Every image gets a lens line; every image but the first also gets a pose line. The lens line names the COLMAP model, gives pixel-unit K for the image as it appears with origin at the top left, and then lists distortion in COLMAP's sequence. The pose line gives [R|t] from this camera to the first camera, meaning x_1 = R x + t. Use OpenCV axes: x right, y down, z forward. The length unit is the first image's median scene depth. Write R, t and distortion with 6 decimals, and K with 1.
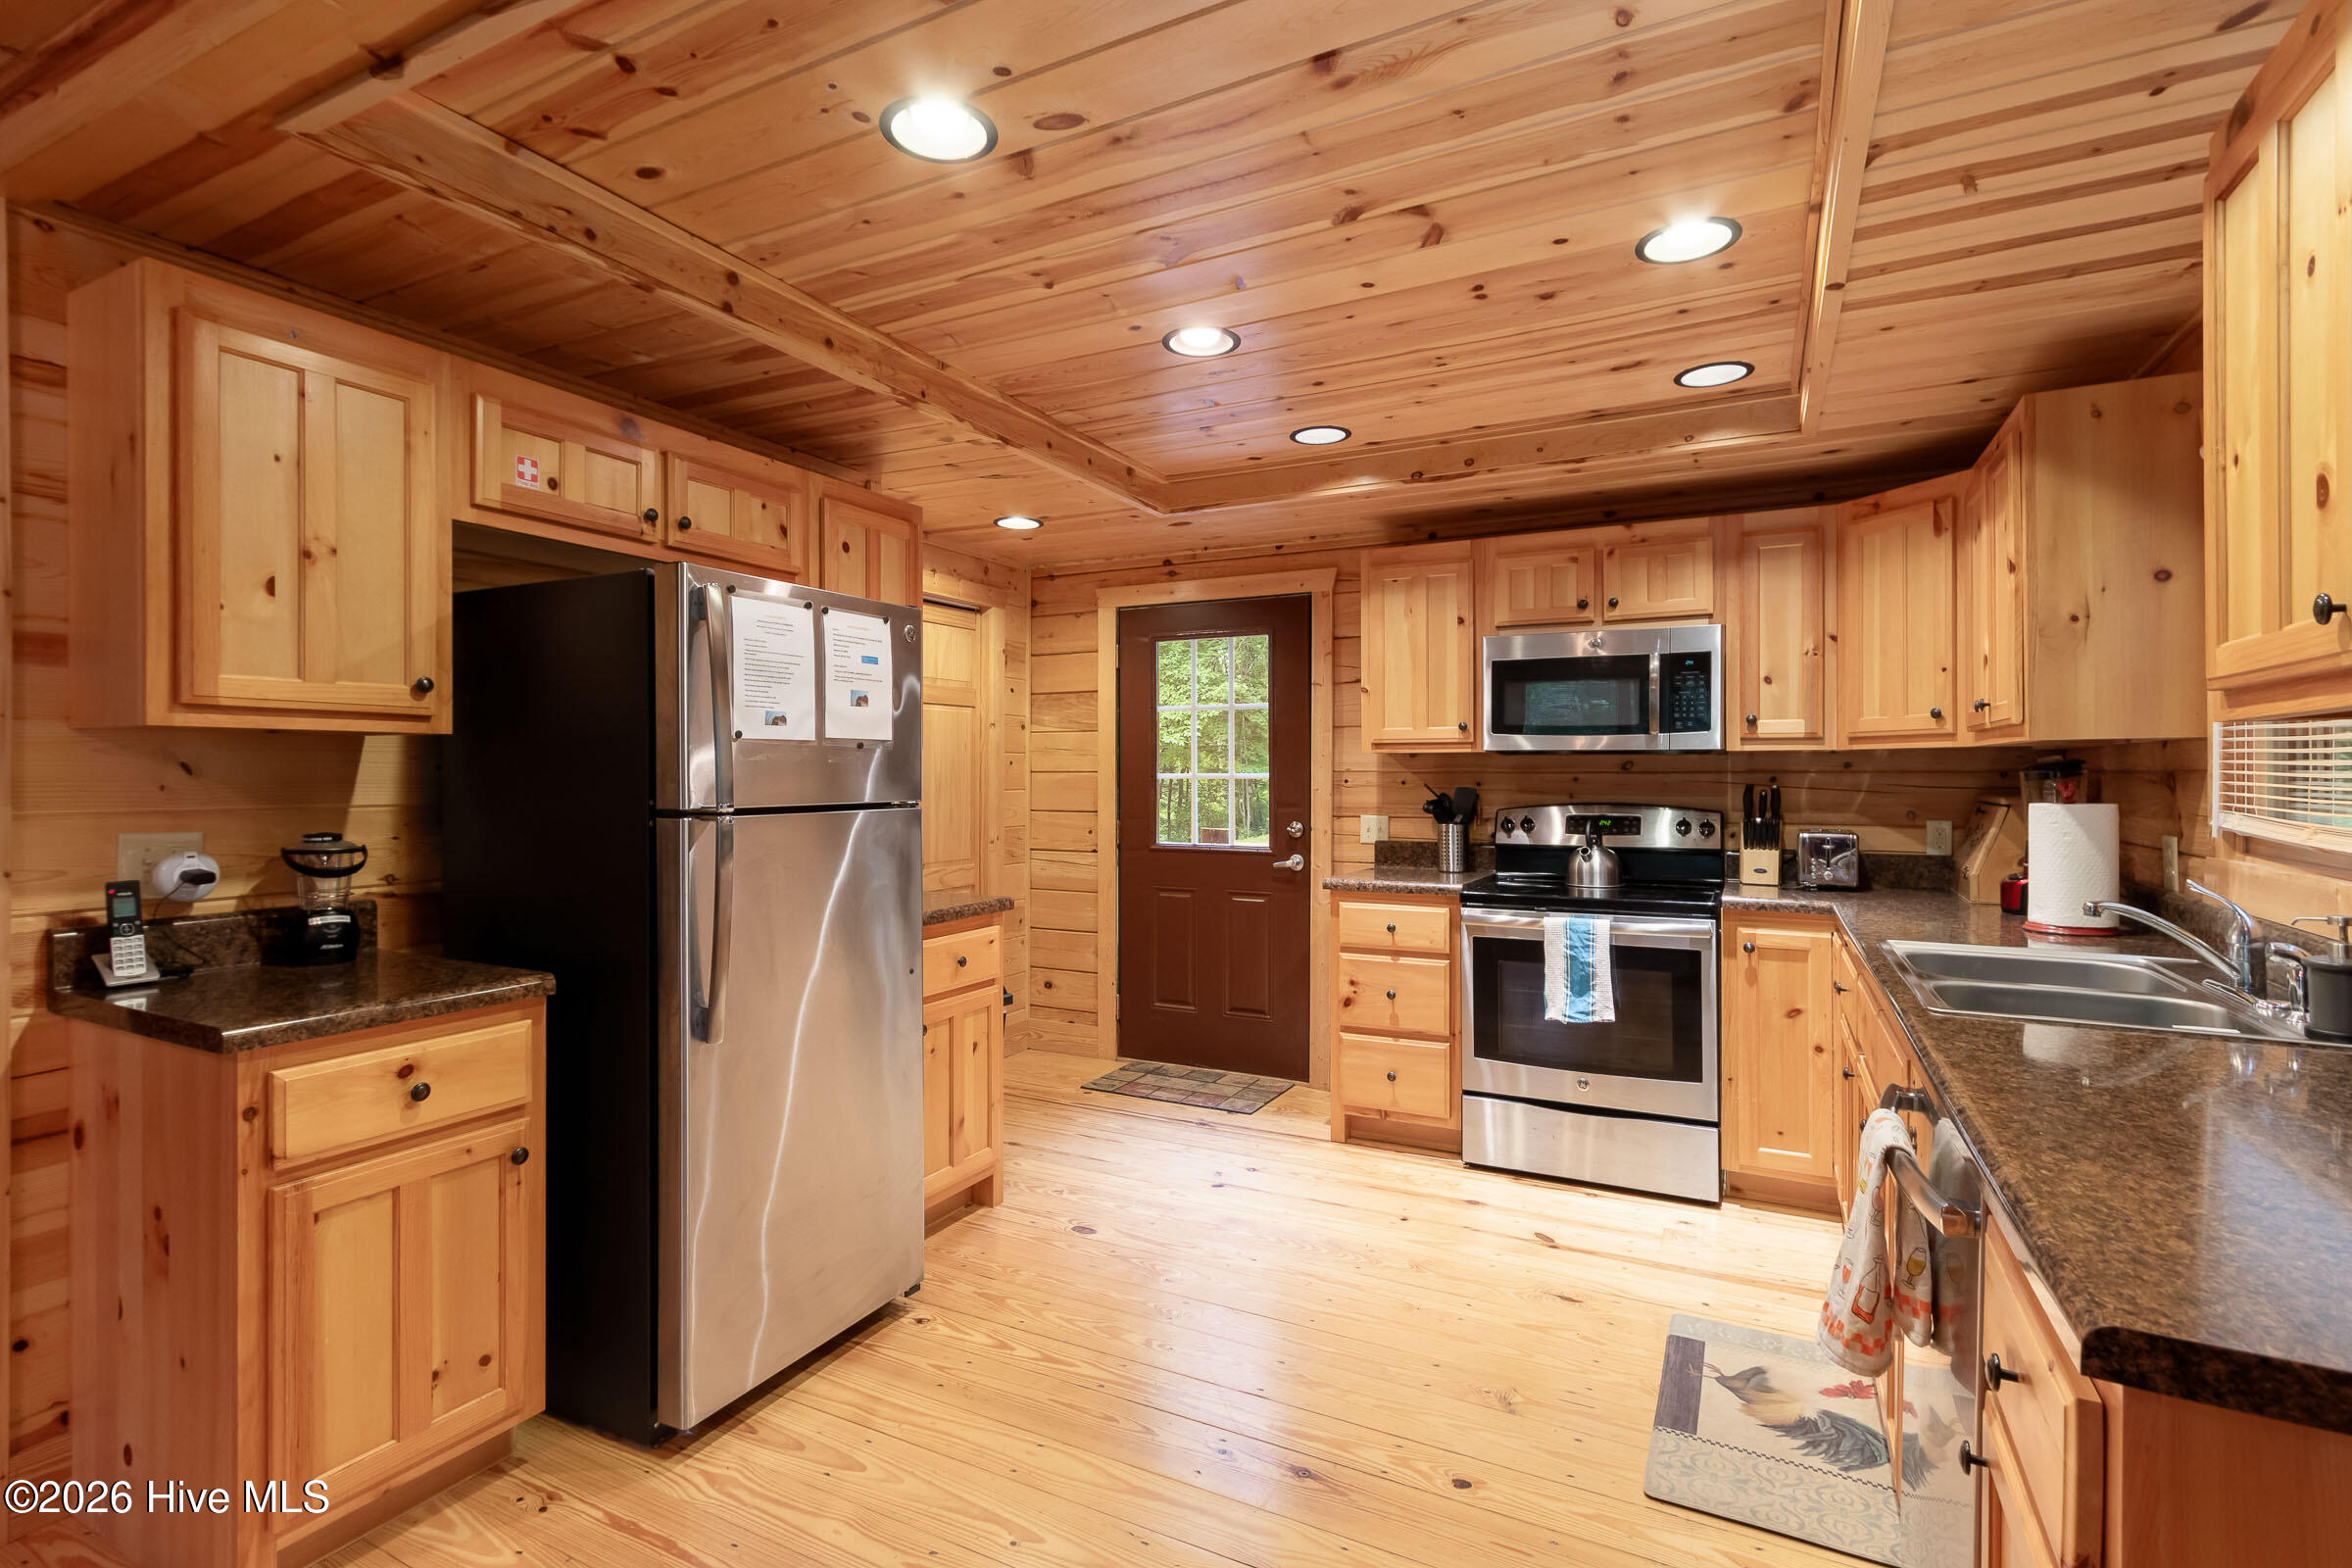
lens RADIAL K [[1080.1, 0, 1127.7], [0, 1080.1, 775.8], [0, 0, 1]] dist [-0.012306, 0.000002]
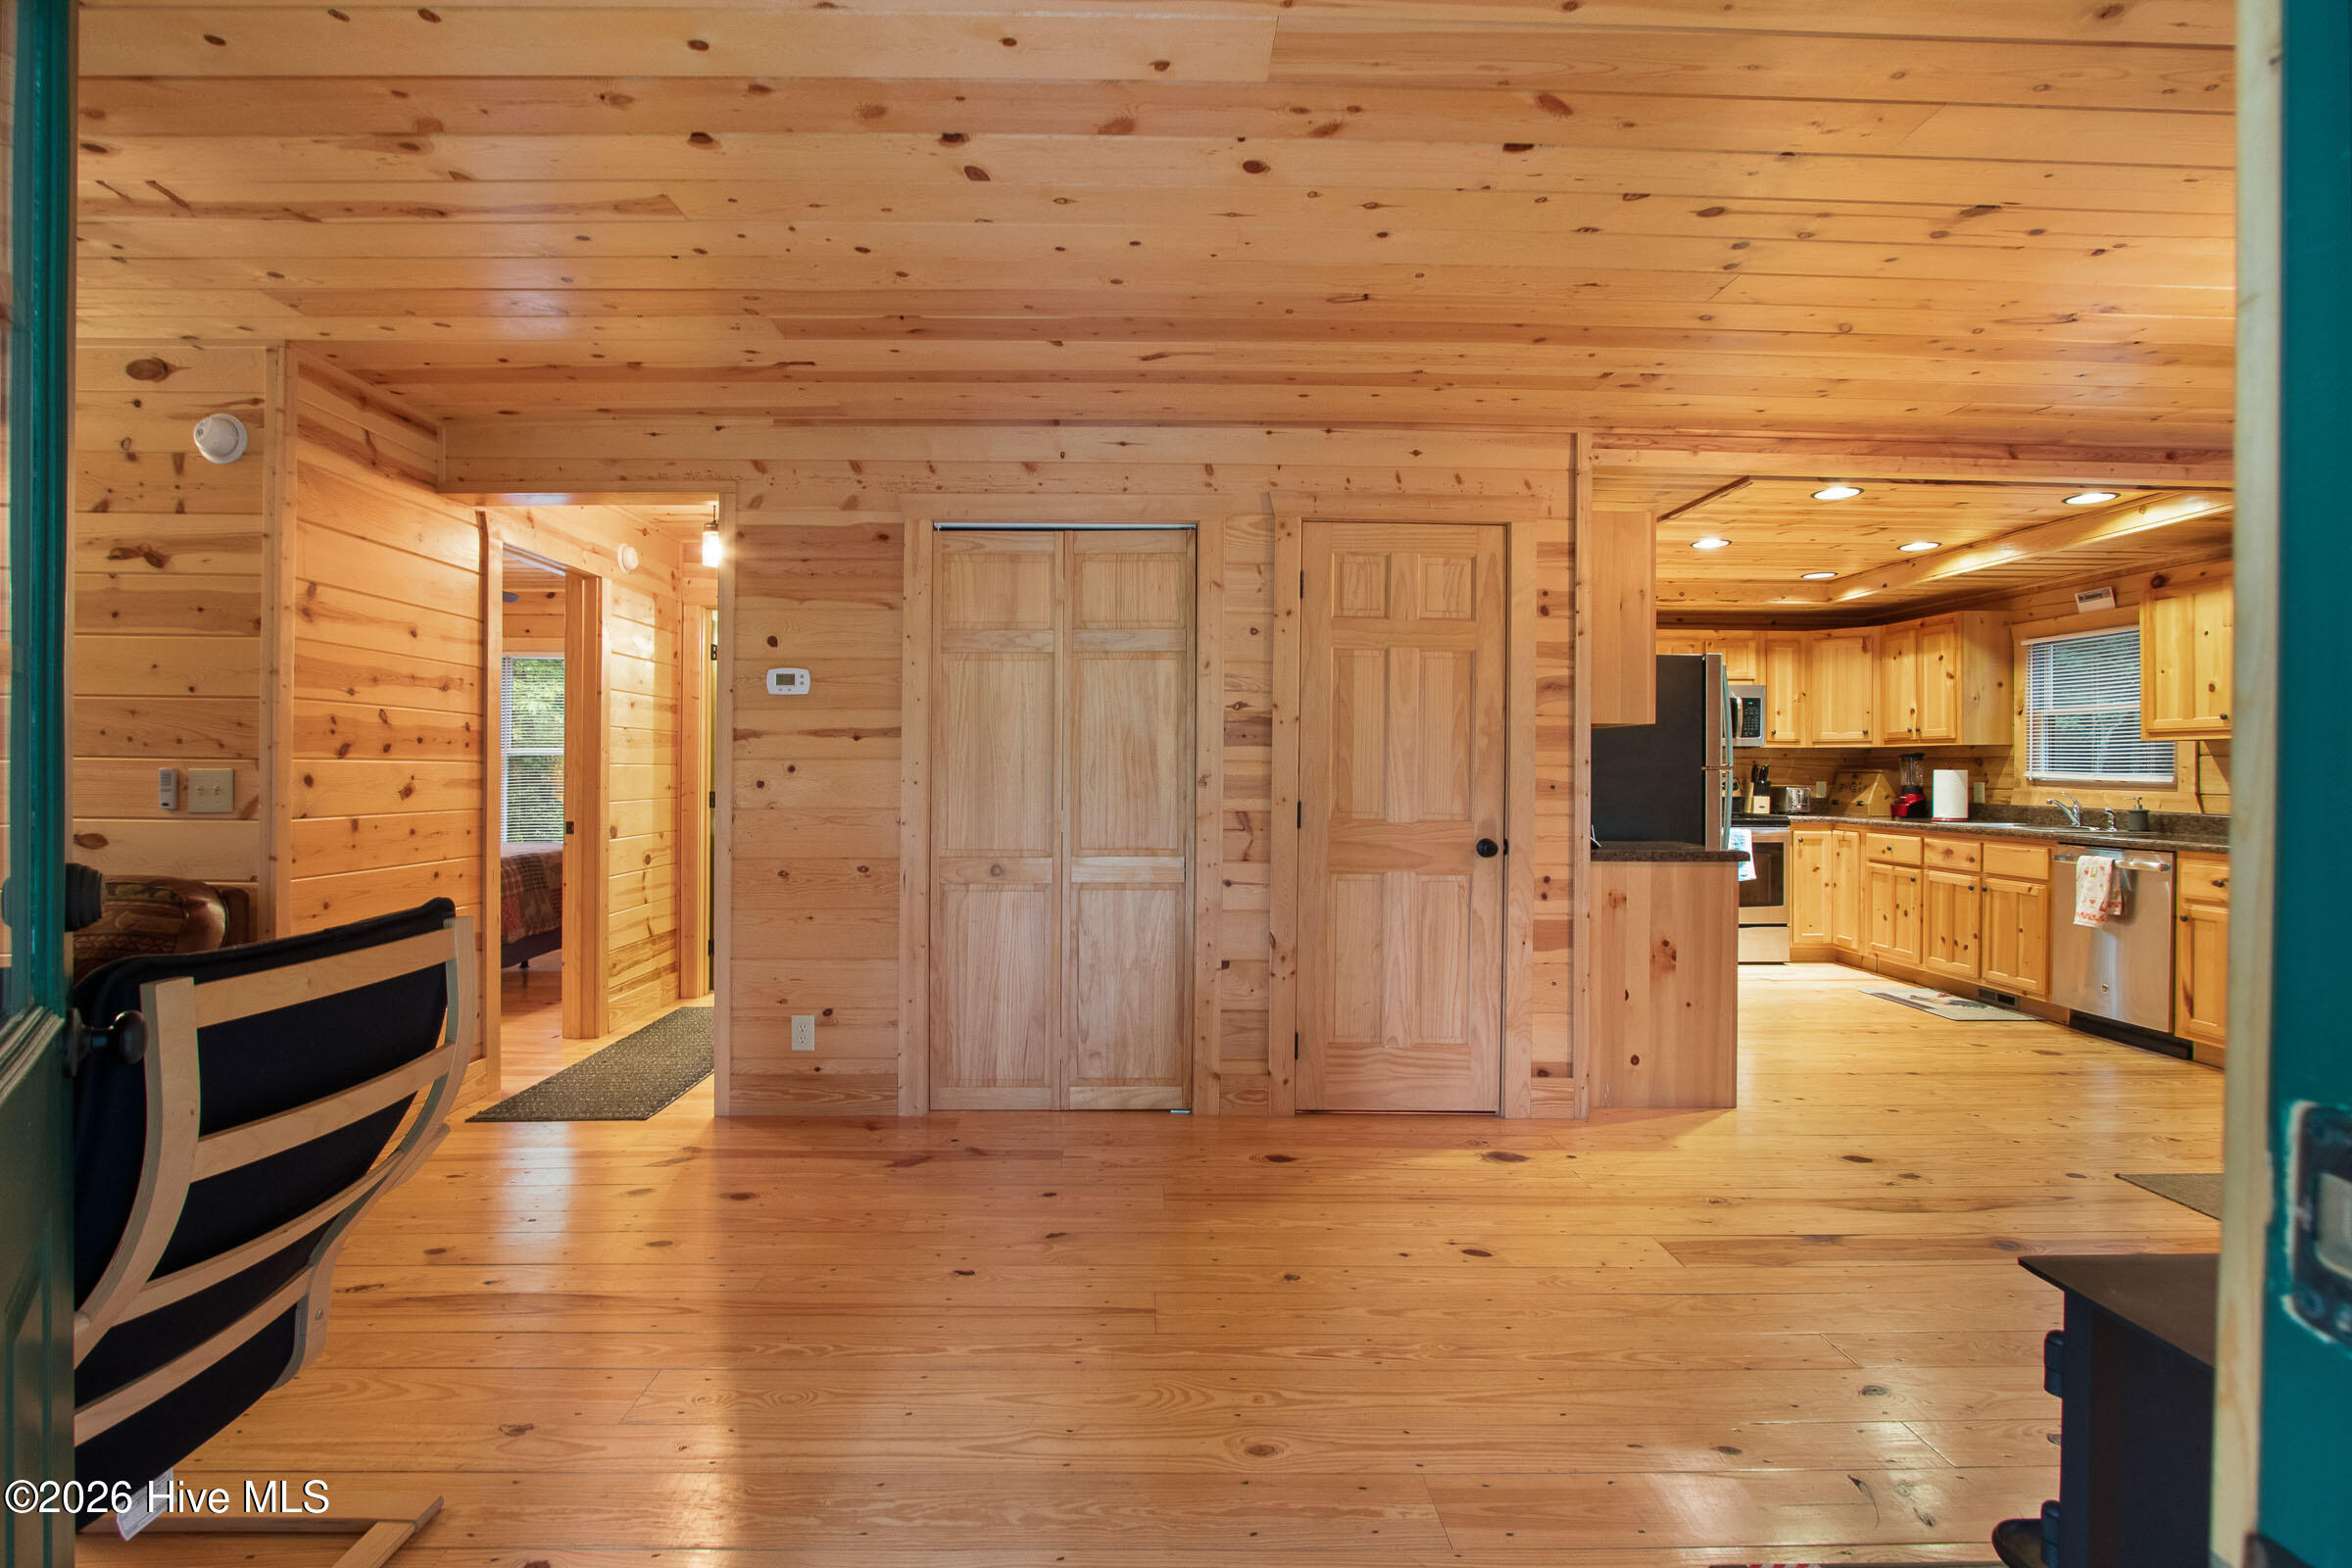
lens RADIAL K [[1080.1, 0, 1127.7], [0, 1080.1, 775.8], [0, 0, 1]] dist [-0.012306, 0.000002]
pose [[0.871405, 0.002933, 0.490556, -1.626831], [-0.004872, 0.999985, 0.002674, 0.033856], [-0.490541, -0.004720, 0.871405, -0.199142]]
